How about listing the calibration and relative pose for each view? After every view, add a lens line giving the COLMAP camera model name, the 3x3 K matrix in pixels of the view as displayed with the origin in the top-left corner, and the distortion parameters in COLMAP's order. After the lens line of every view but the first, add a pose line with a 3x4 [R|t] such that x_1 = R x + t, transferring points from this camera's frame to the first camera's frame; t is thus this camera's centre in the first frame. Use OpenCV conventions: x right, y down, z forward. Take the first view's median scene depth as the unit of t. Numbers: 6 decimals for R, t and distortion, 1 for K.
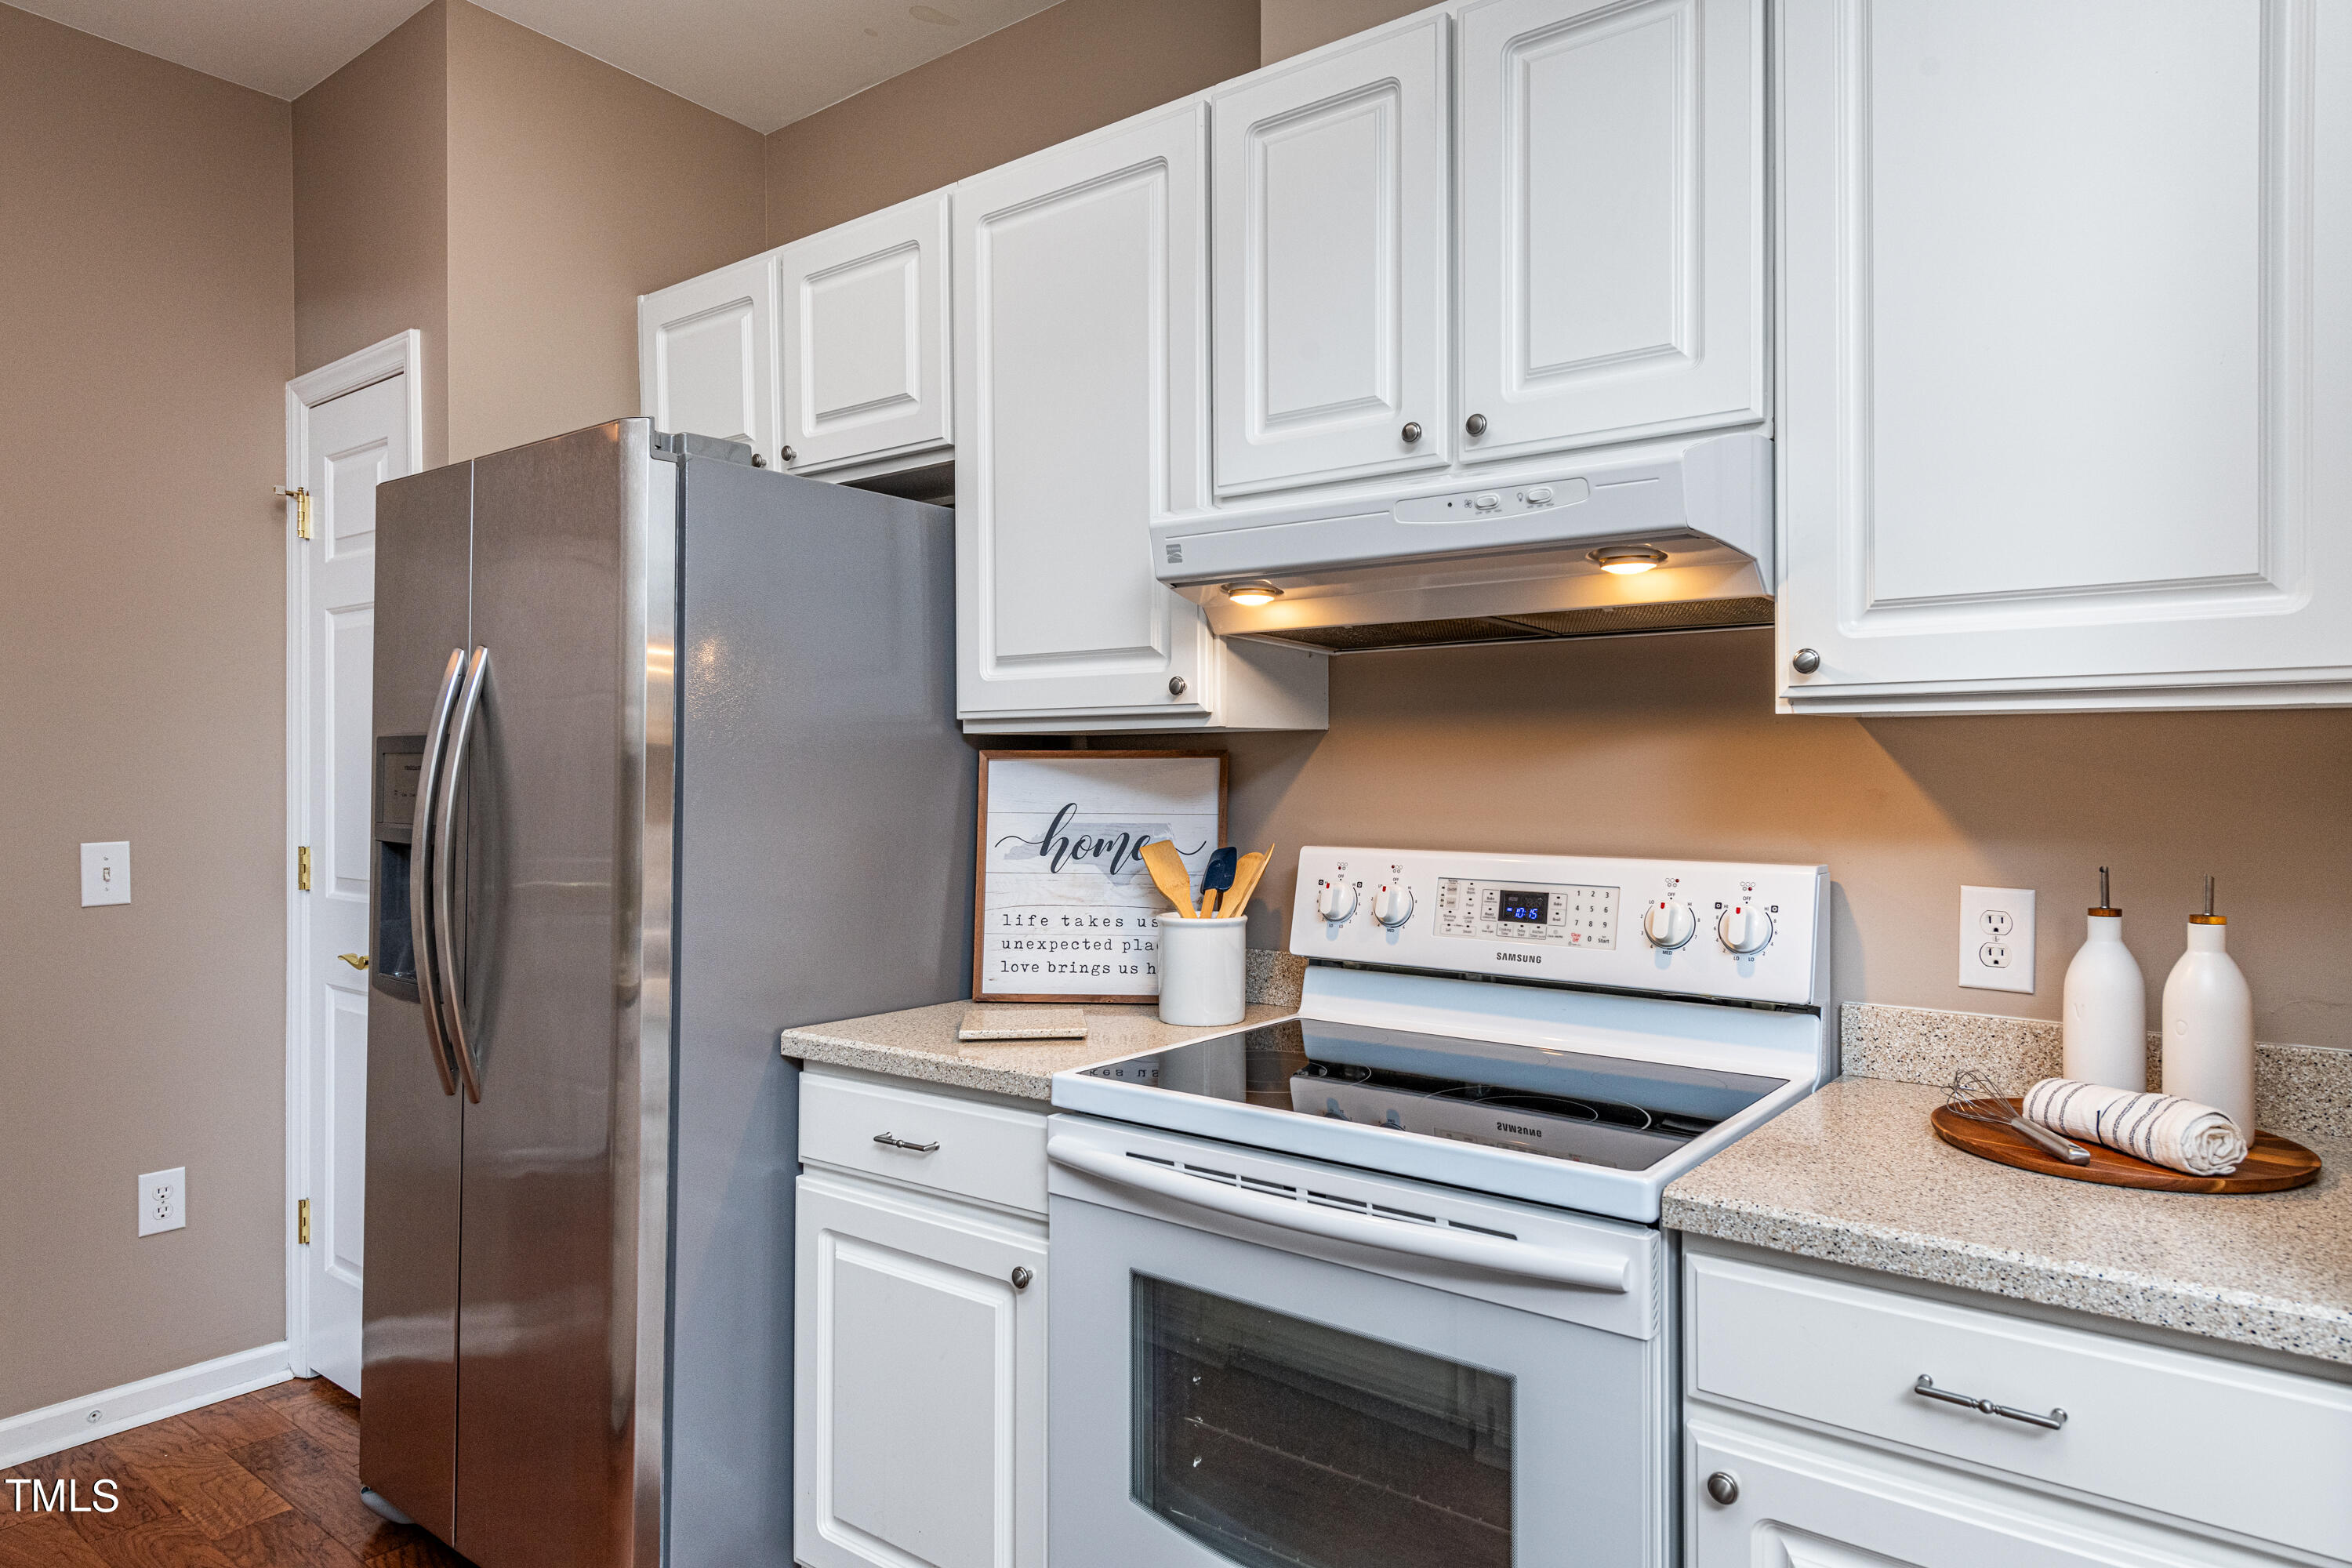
lens RADIAL K [[1399.1, 0, 1179.6], [0, 1399.1, 764.1], [0, 0, 1]] dist [0.000180, 0.000922]
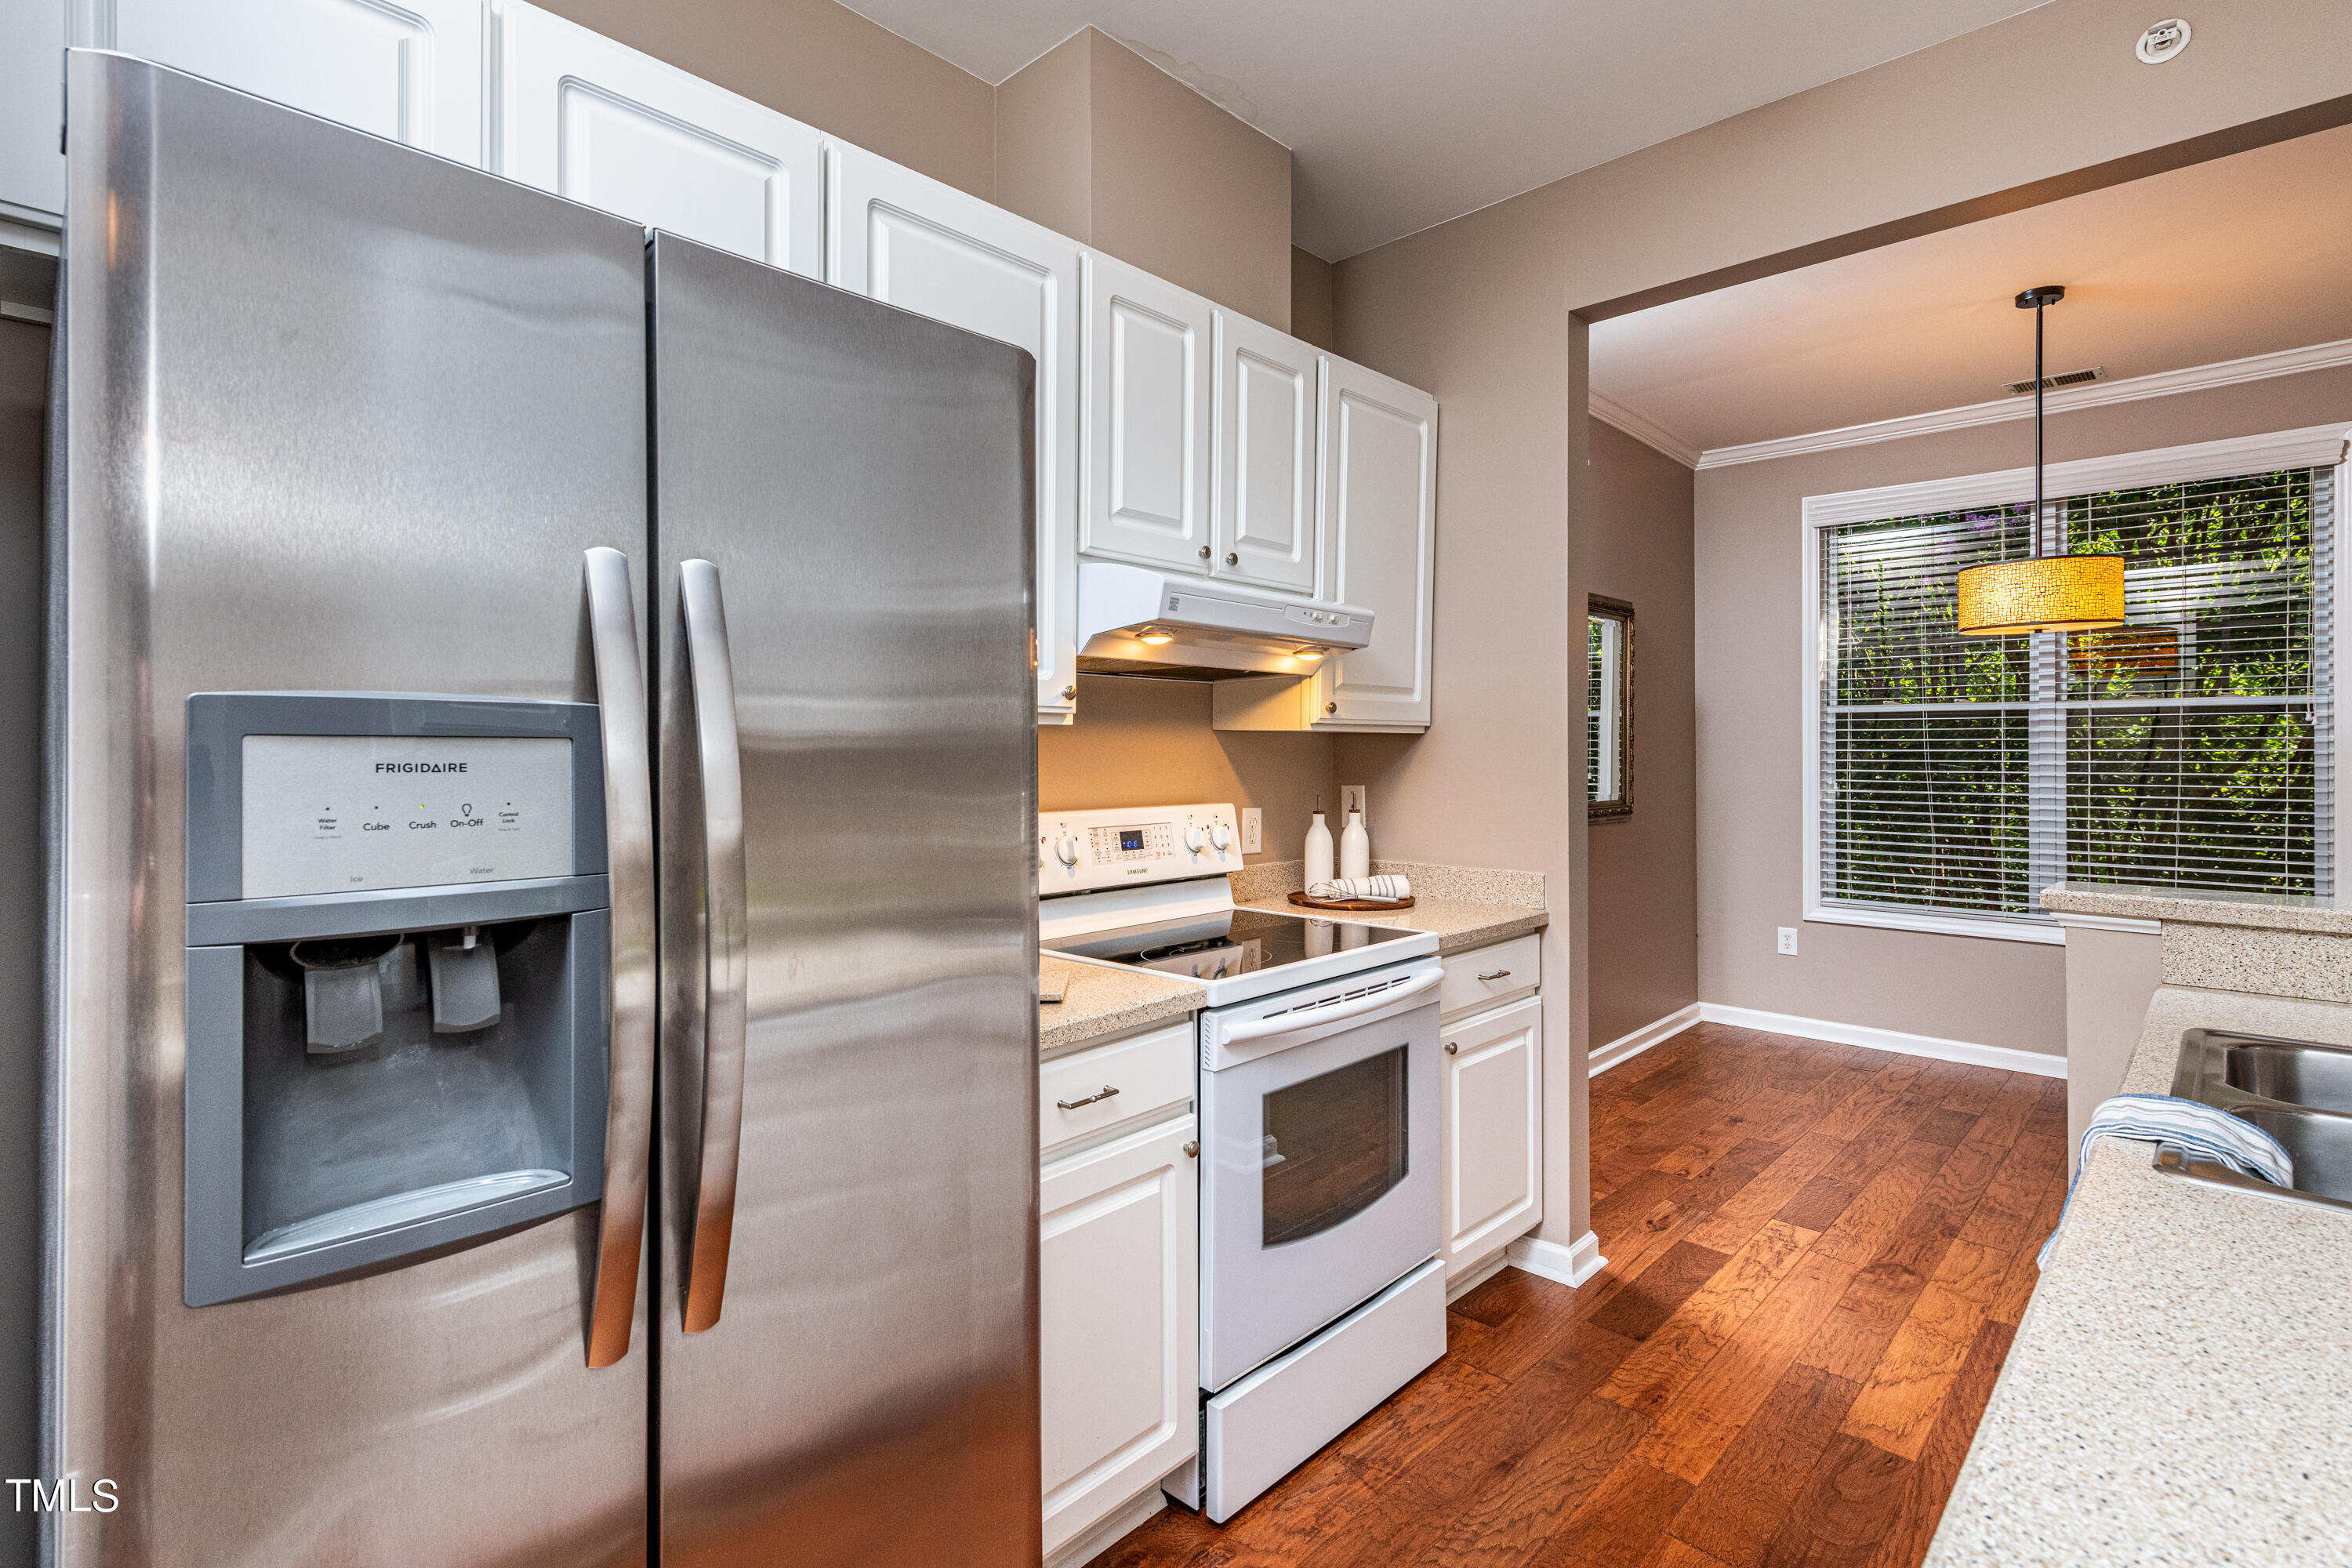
lens RADIAL K [[1107.2, 0, 1142.5], [0, 1107.2, 739.8], [0, 0, 1]] dist [-0.000388, -0.000578]
pose [[0.123800, 0.009799, 0.992259, -1.062842], [-0.002256, 0.999951, -0.009593, -0.002369], [-0.992305, -0.001051, 0.123816, 0.857293]]
